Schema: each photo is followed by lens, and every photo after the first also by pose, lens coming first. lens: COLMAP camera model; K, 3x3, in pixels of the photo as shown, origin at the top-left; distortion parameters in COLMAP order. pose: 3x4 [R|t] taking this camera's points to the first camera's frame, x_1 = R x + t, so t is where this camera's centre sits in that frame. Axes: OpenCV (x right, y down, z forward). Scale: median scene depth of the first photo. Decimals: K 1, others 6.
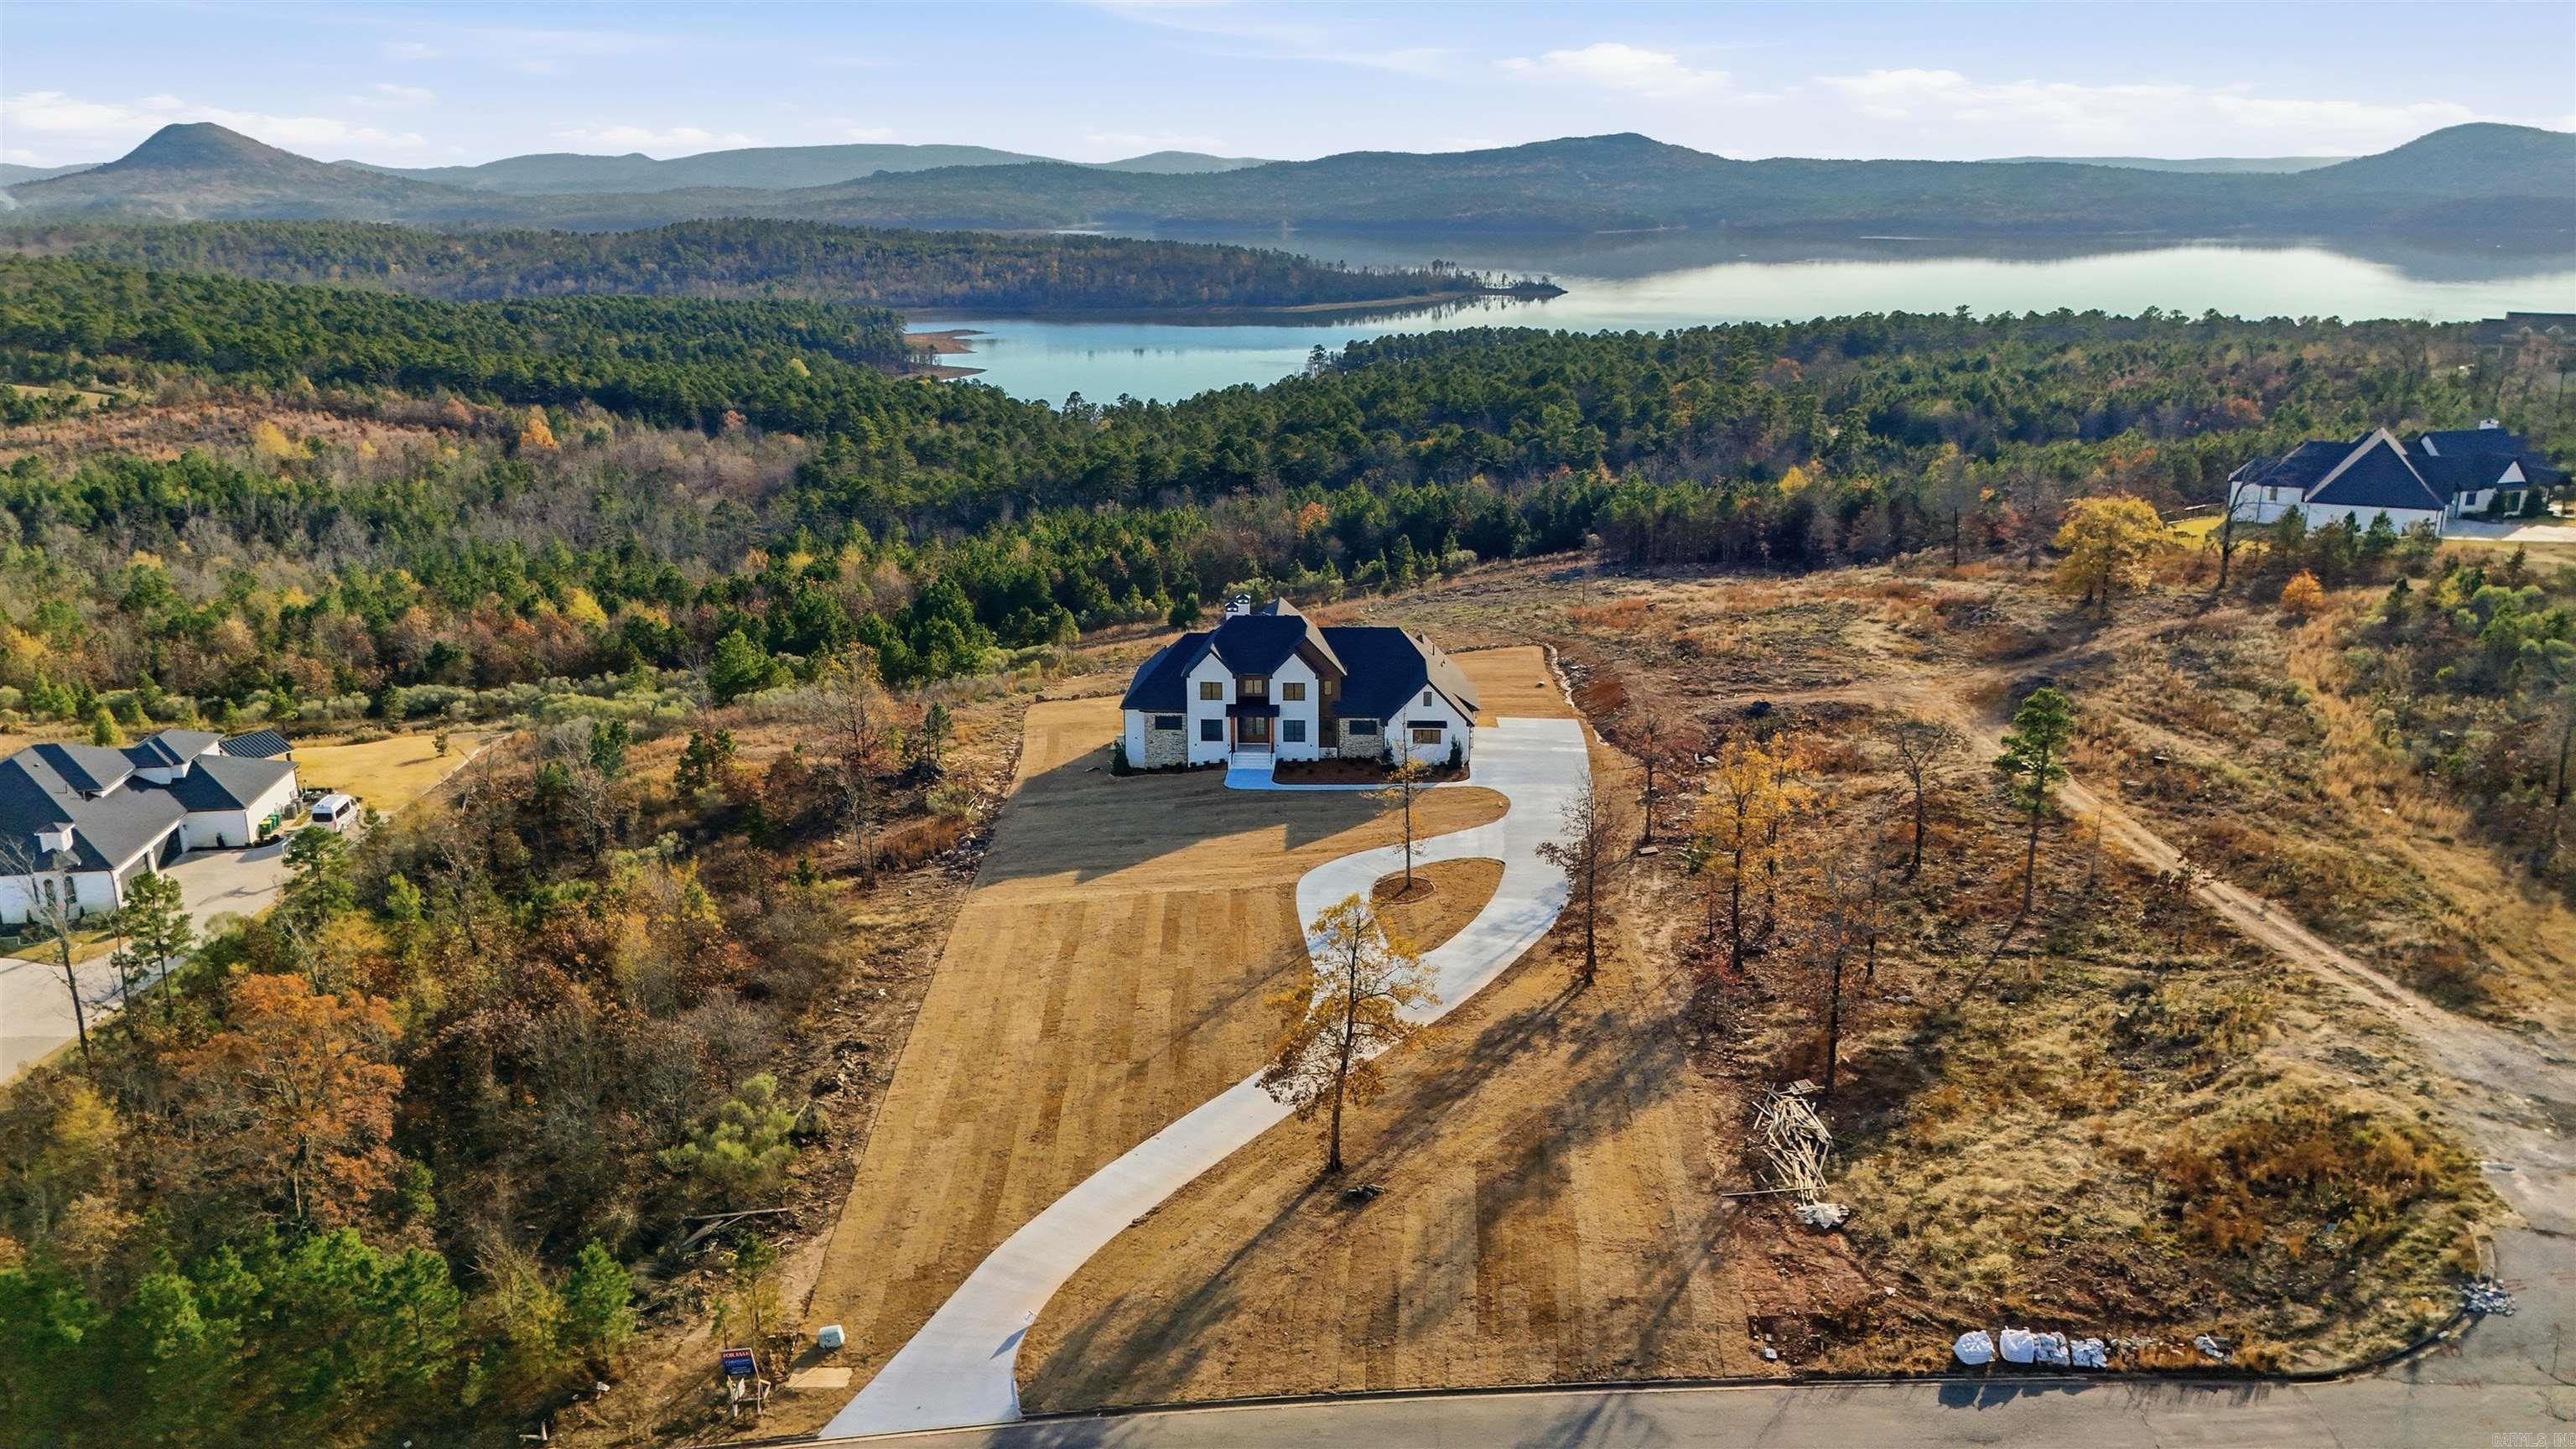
lens RADIAL K [[1914.9, 0, 1282.2], [0, 1914.9, 727.5], [0, 0, 1]] dist [0.107696, -0.130051]
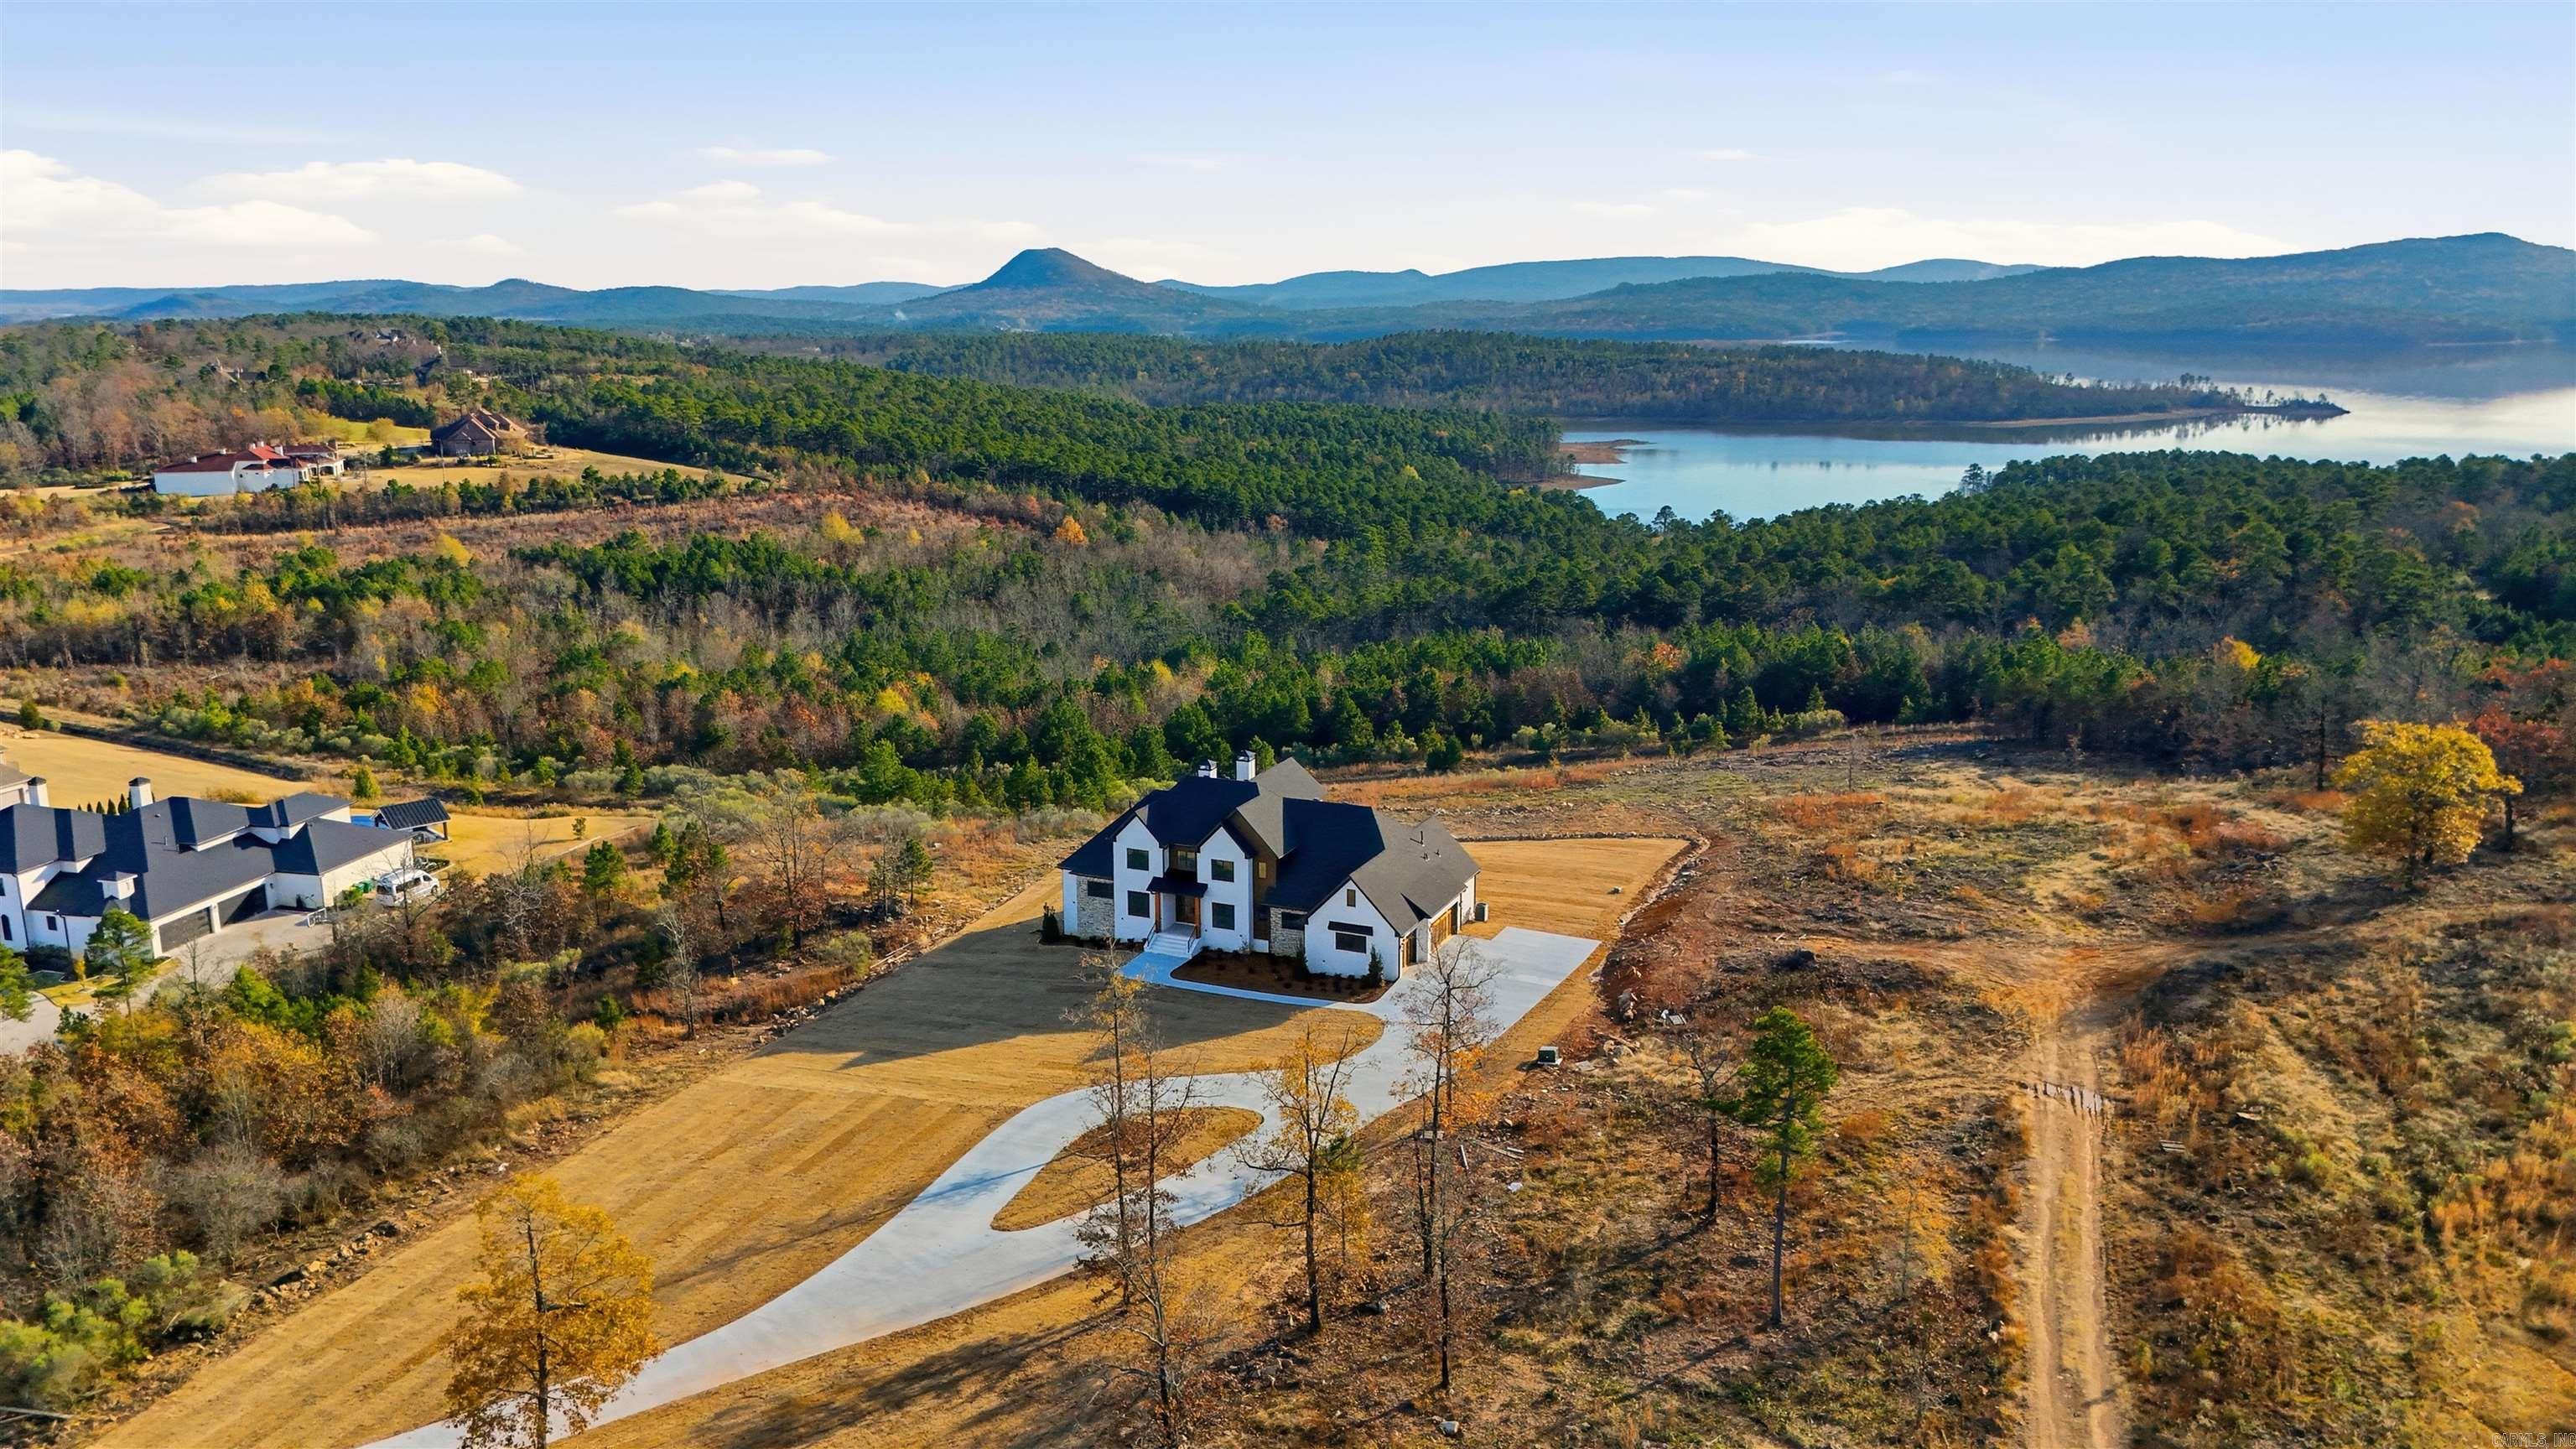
lens RADIAL K [[1914.9, 0, 1282.2], [0, 1914.9, 727.5], [0, 0, 1]] dist [0.107696, -0.130051]
pose [[0.928033, 0.082771, -0.363186, 0.263576], [-0.102214, 0.994160, -0.034612, -0.043287], [0.358201, 0.069244, 0.931073, 0.159509]]
